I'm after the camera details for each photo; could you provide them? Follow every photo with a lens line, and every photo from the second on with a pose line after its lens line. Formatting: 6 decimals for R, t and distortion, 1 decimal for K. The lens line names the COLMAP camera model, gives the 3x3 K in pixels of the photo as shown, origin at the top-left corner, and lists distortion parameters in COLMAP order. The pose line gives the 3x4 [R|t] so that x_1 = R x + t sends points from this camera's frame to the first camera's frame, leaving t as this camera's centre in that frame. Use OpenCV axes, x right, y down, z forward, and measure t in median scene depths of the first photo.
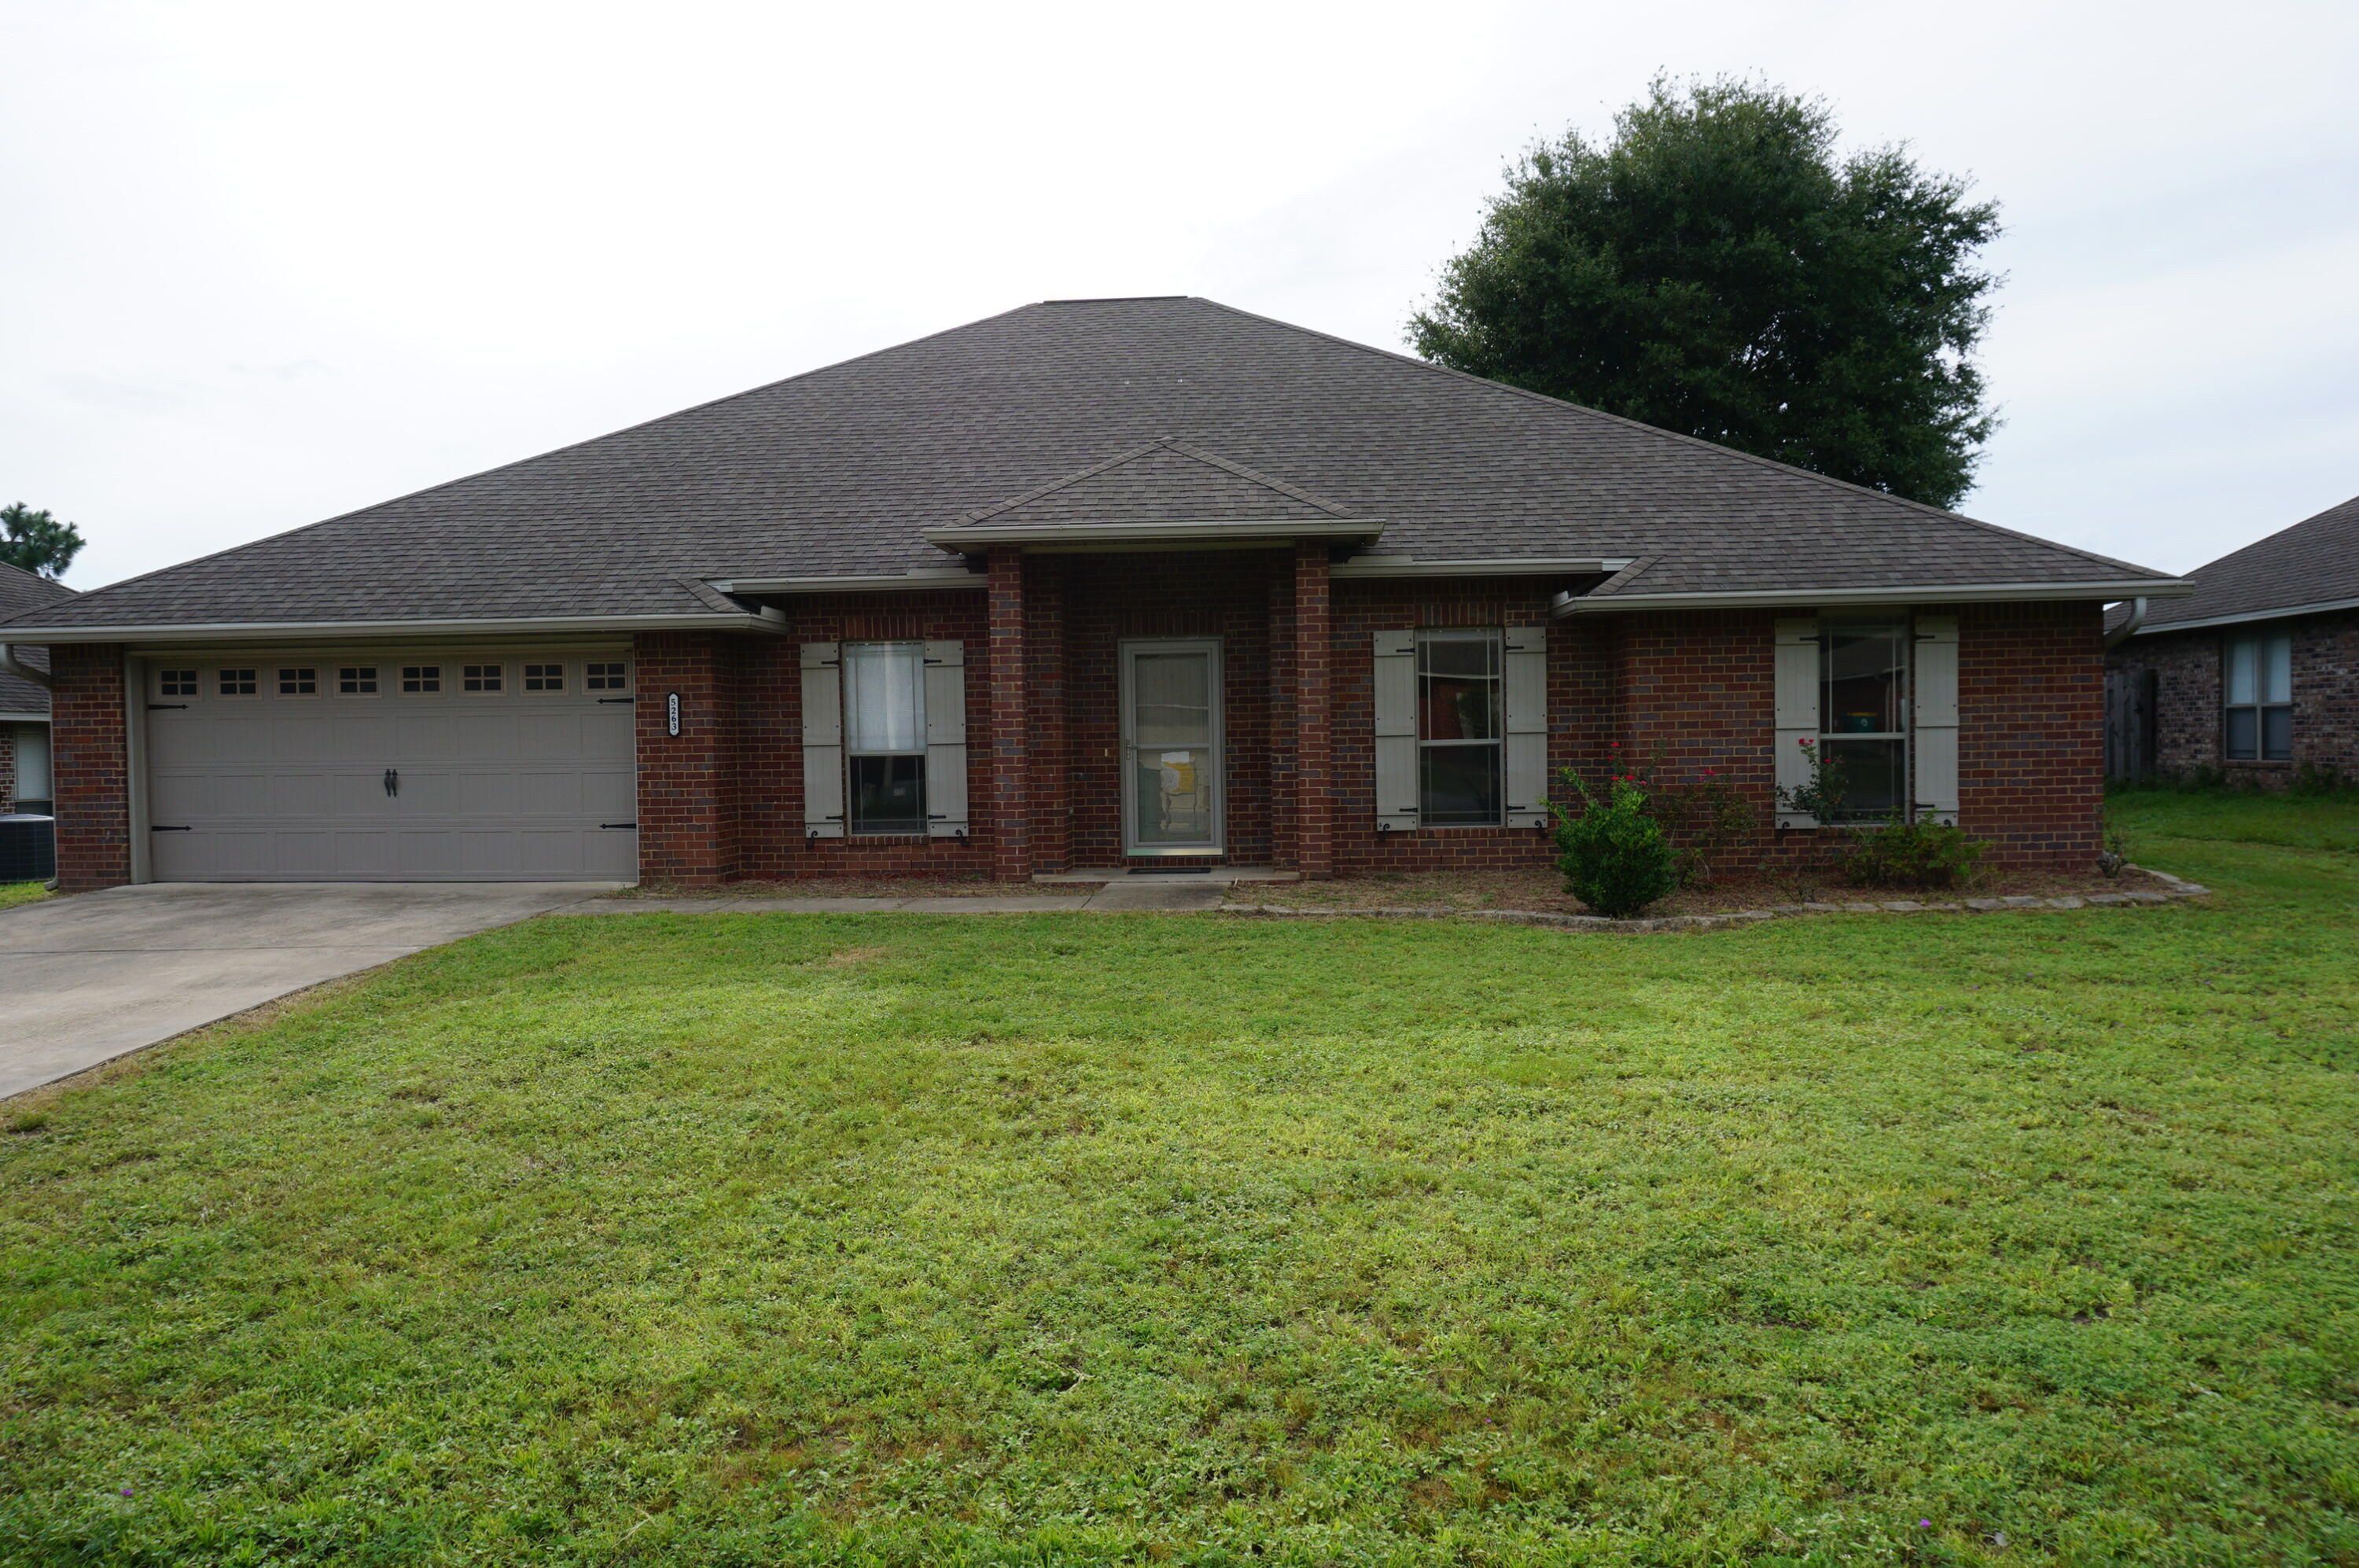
lens RADIAL K [[1584.4, 0, 1166.5], [0, 1584.4, 787.0], [0, 0, 1]] dist [-0.051911, 0.037131]
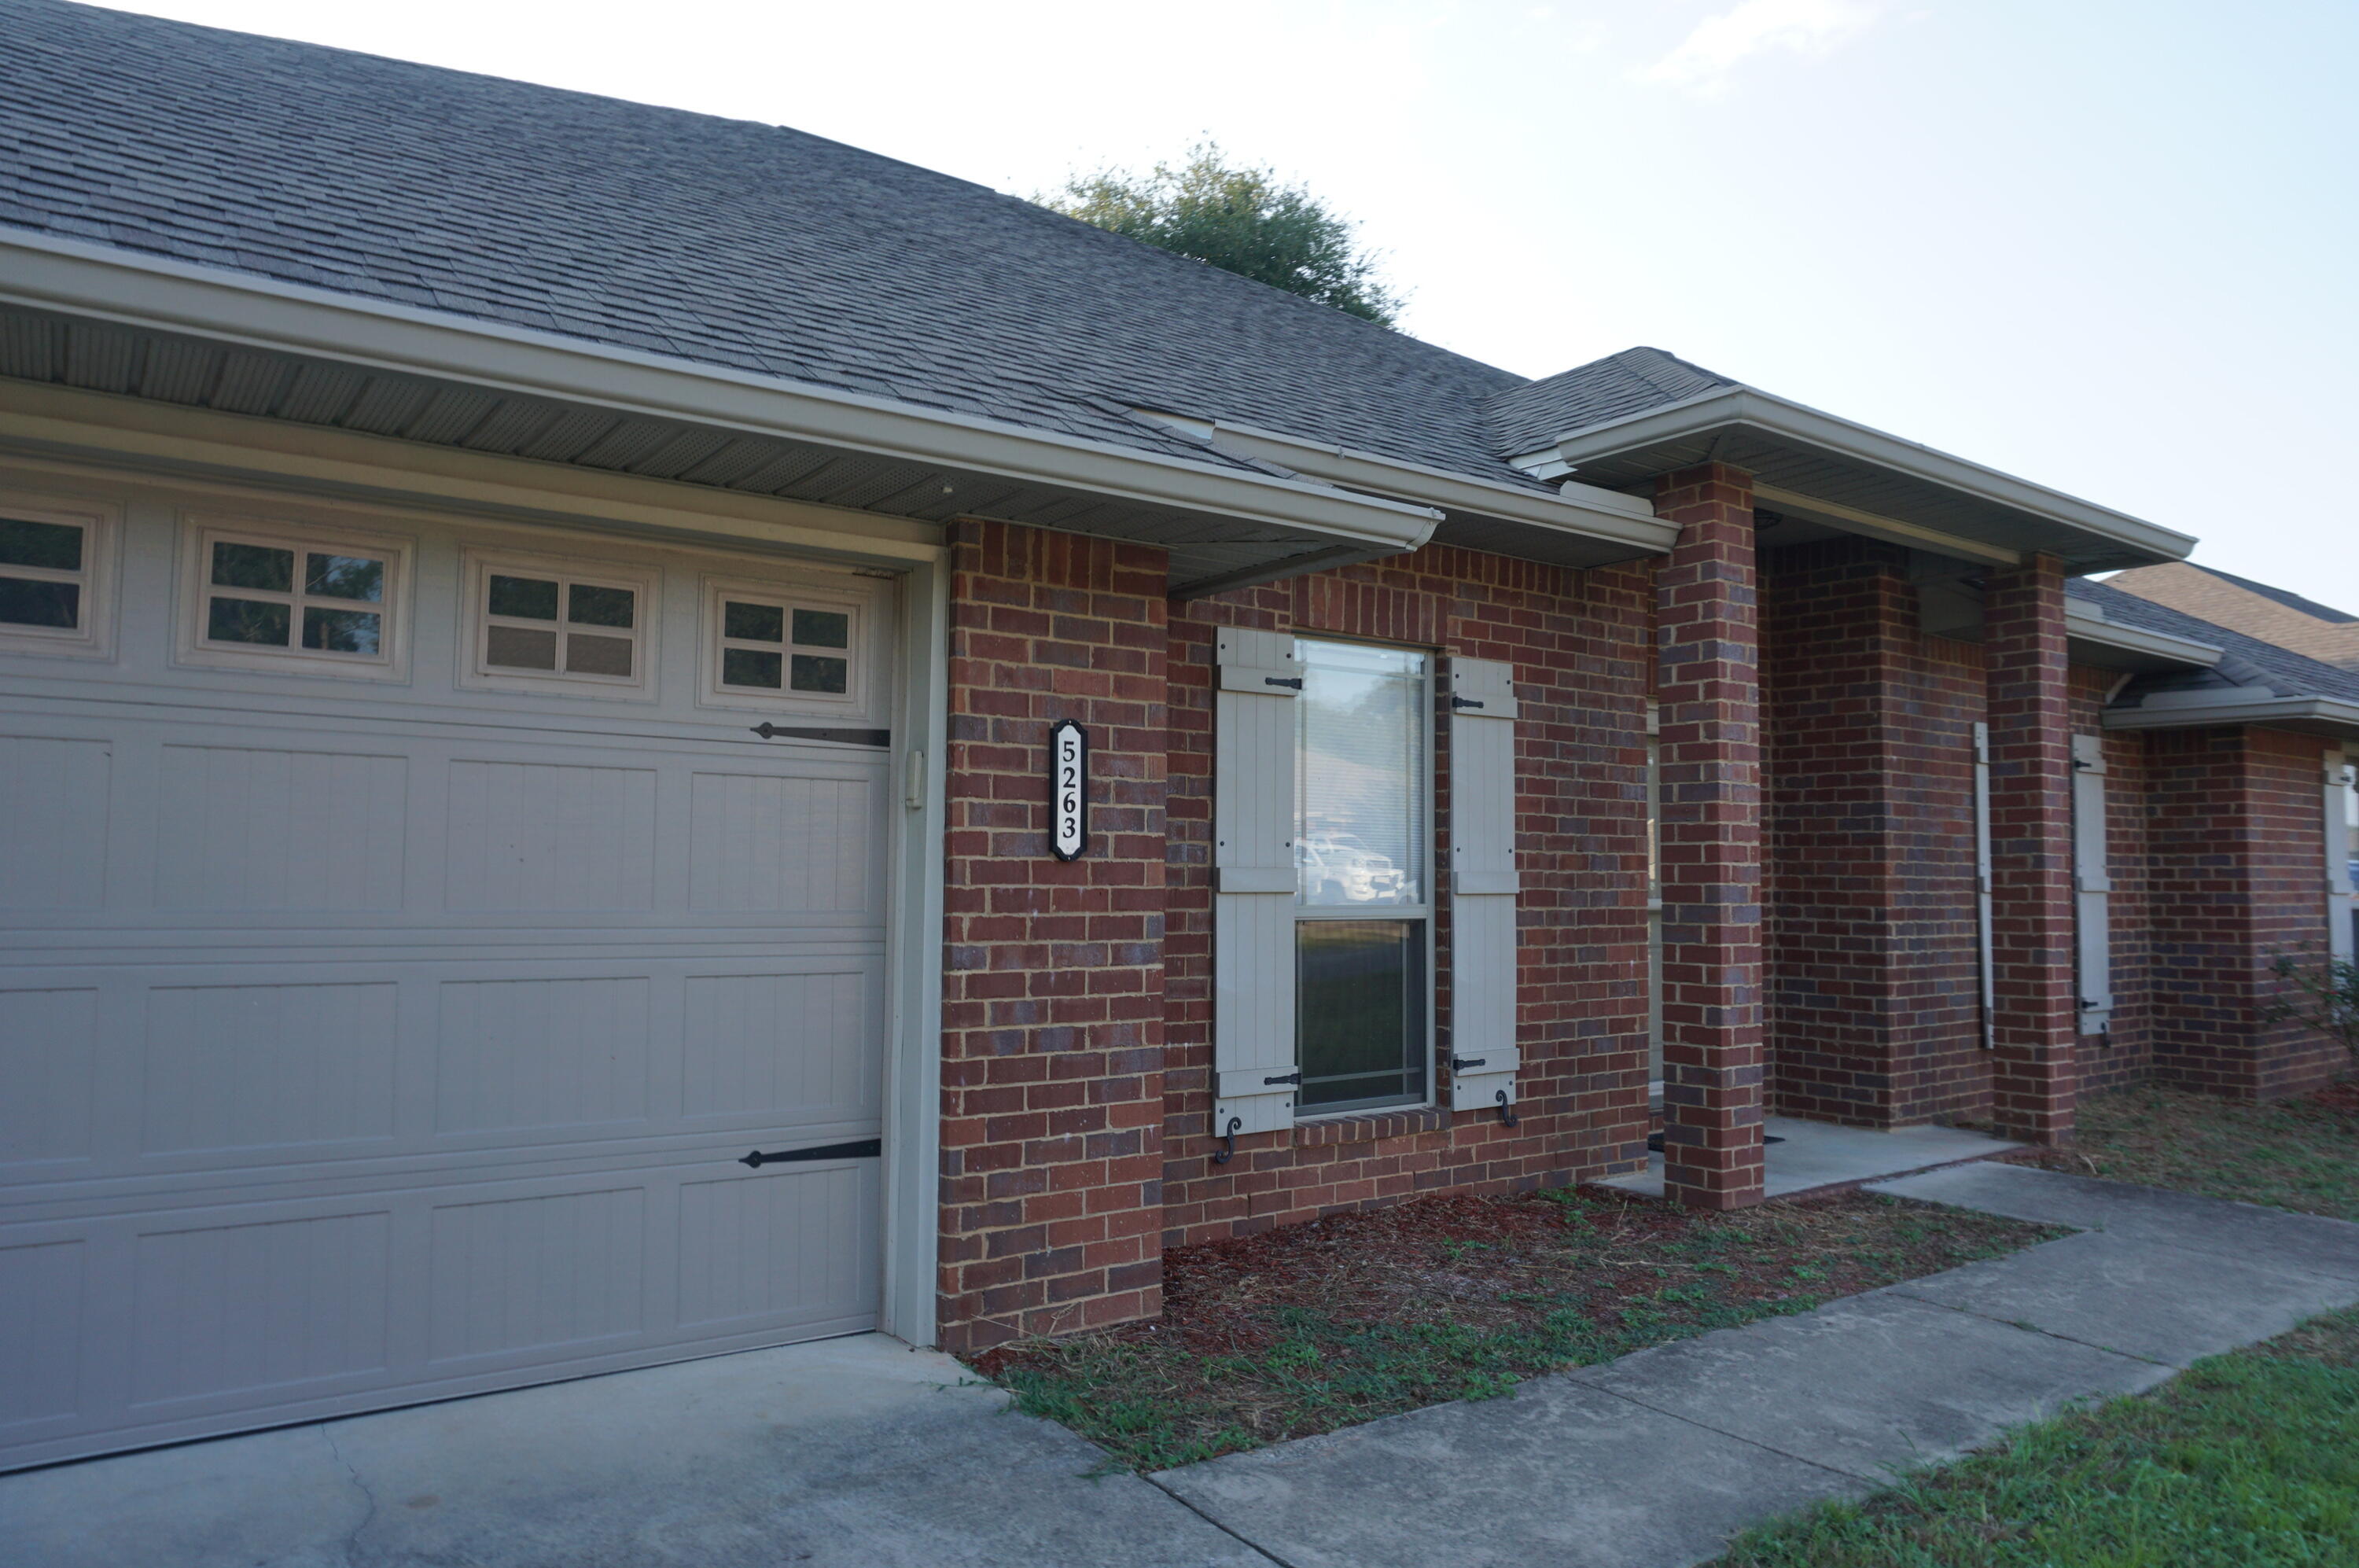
lens RADIAL K [[1584.4, 0, 1181.1], [0, 1584.4, 776.2], [0, 0, 1]] dist [-0.051911, 0.037131]
pose [[0.768890, 0.063317, 0.636239, -0.486945], [-0.004038, 0.995546, -0.094194, -0.018140], [-0.639369, 0.069856, 0.765720, 0.722292]]
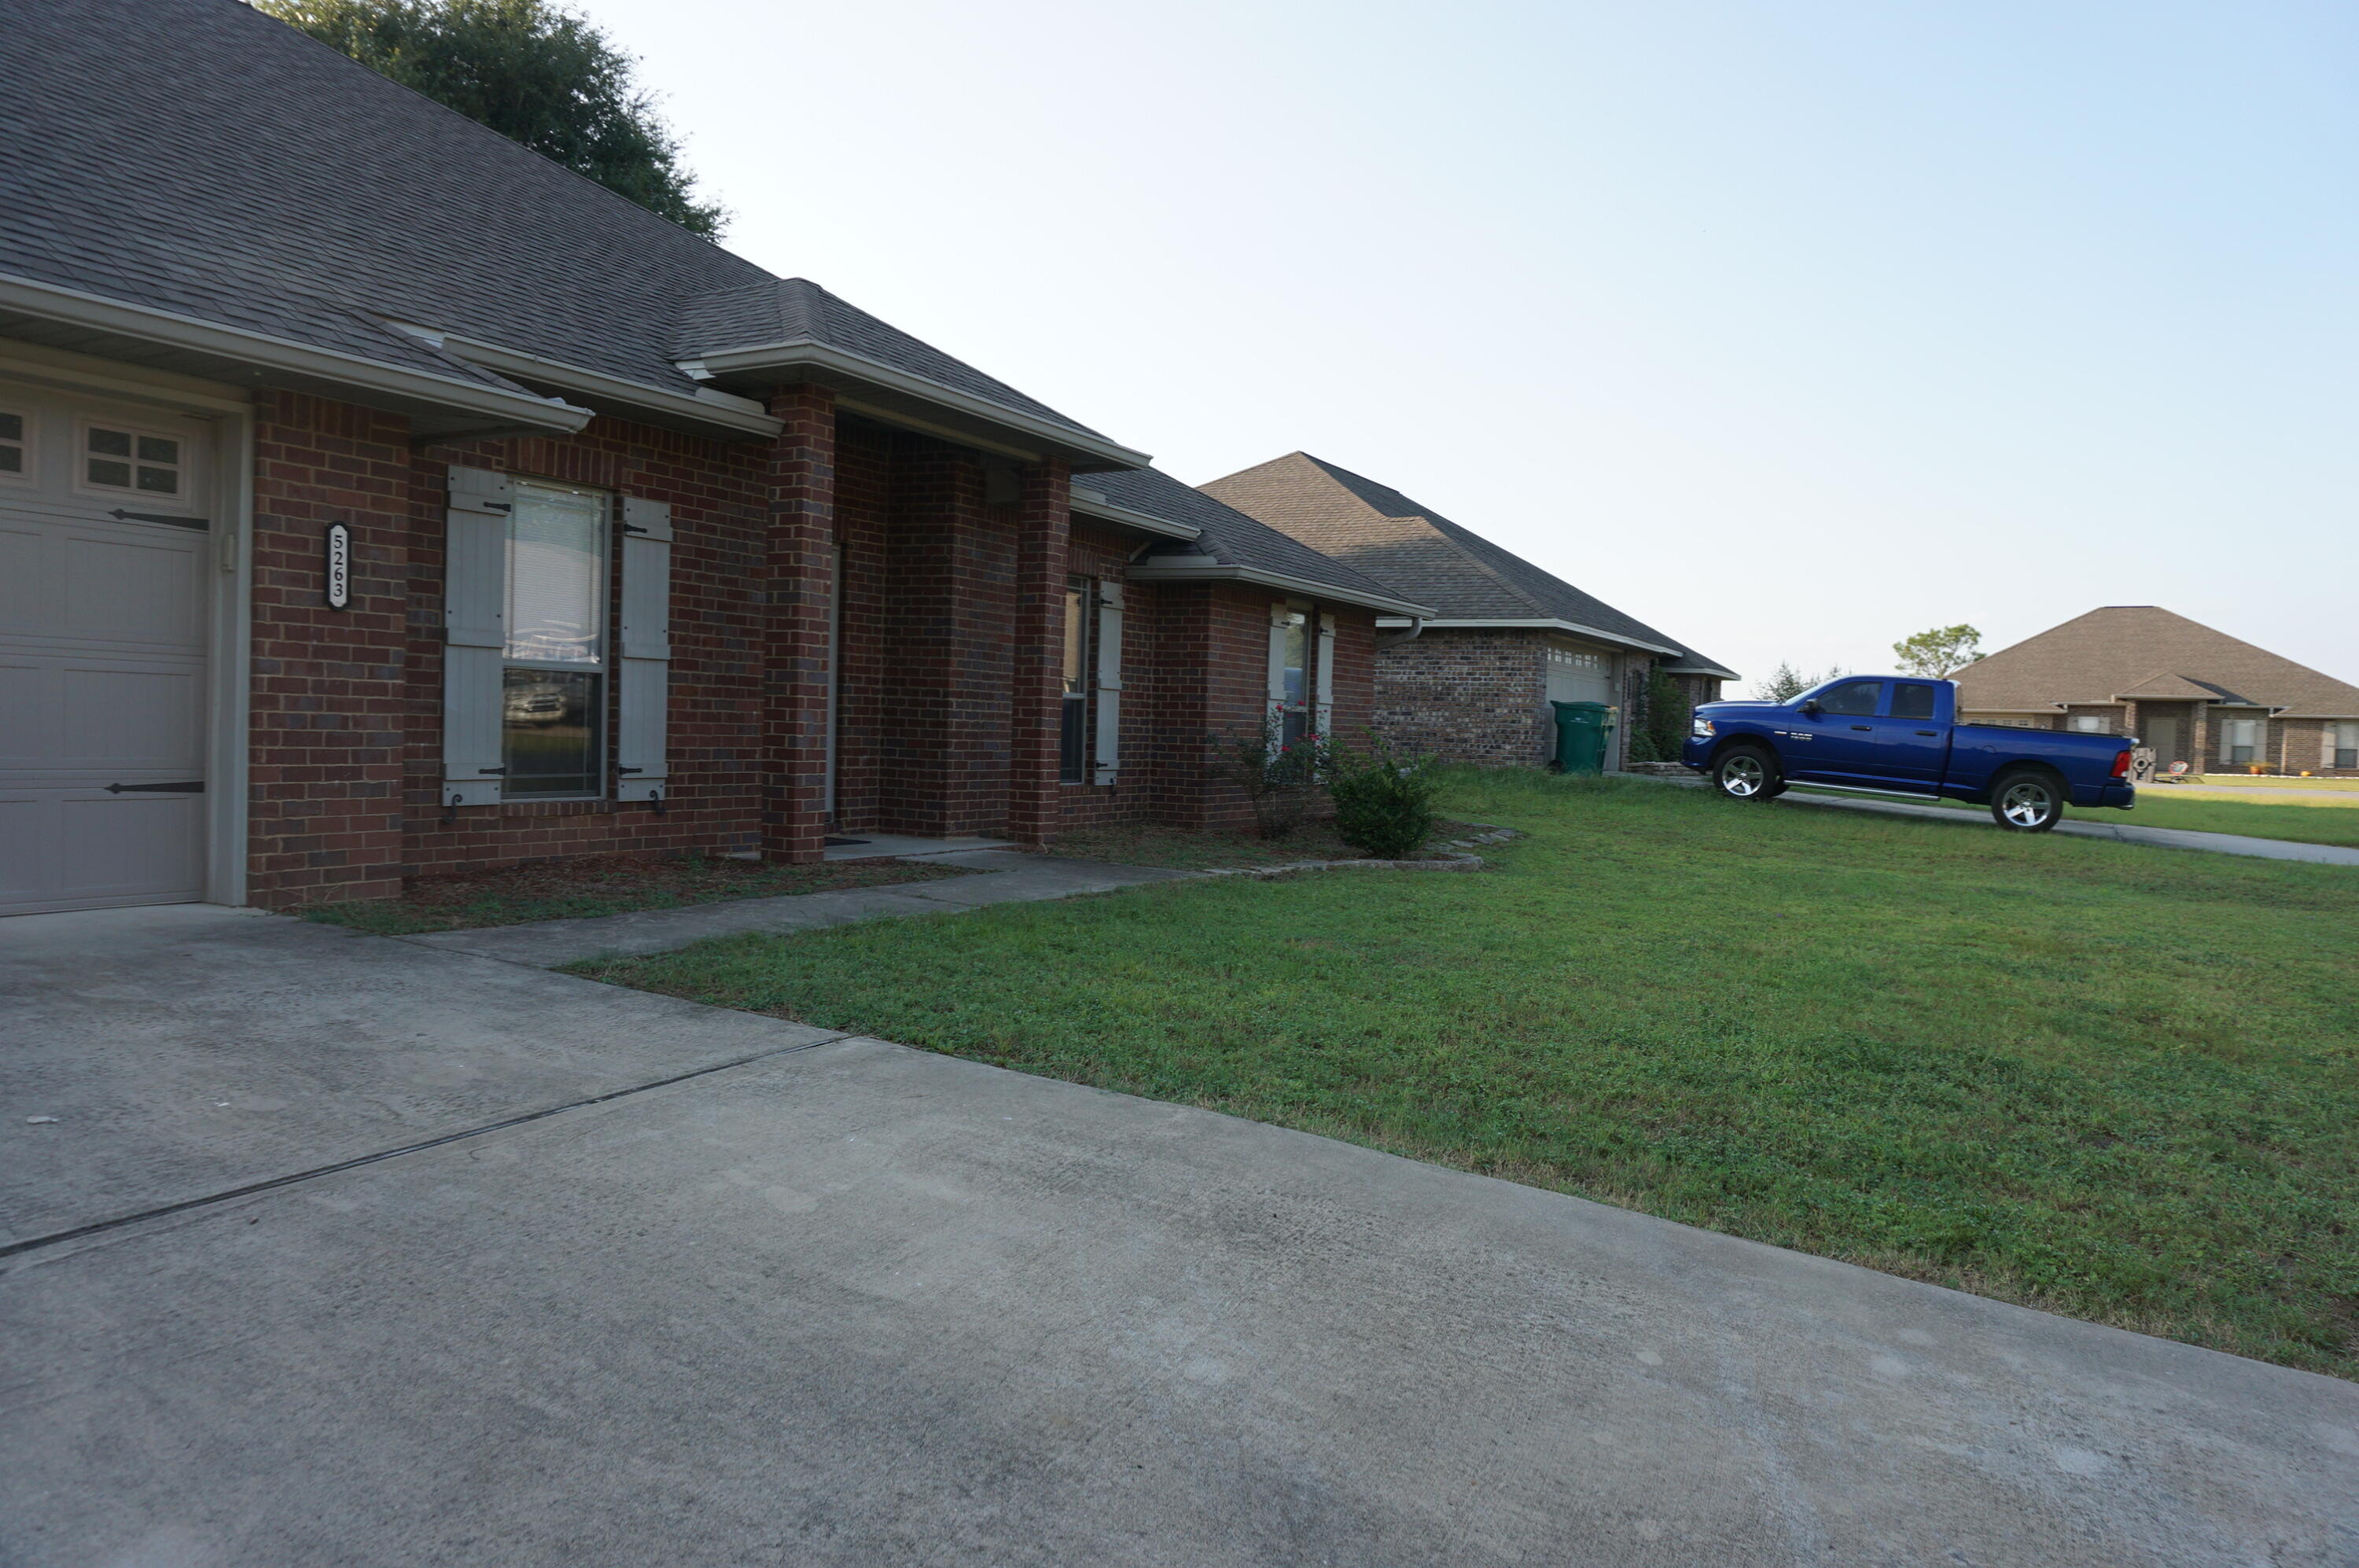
lens RADIAL K [[1584.4, 0, 1180.2], [0, 1584.4, 789.1], [0, 0, 1]] dist [-0.051911, 0.037131]
pose [[0.428573, -0.004882, 0.903494, -0.635528], [-0.019418, 0.999705, 0.014613, 0.012812], [-0.903299, -0.023806, 0.428351, 0.525597]]
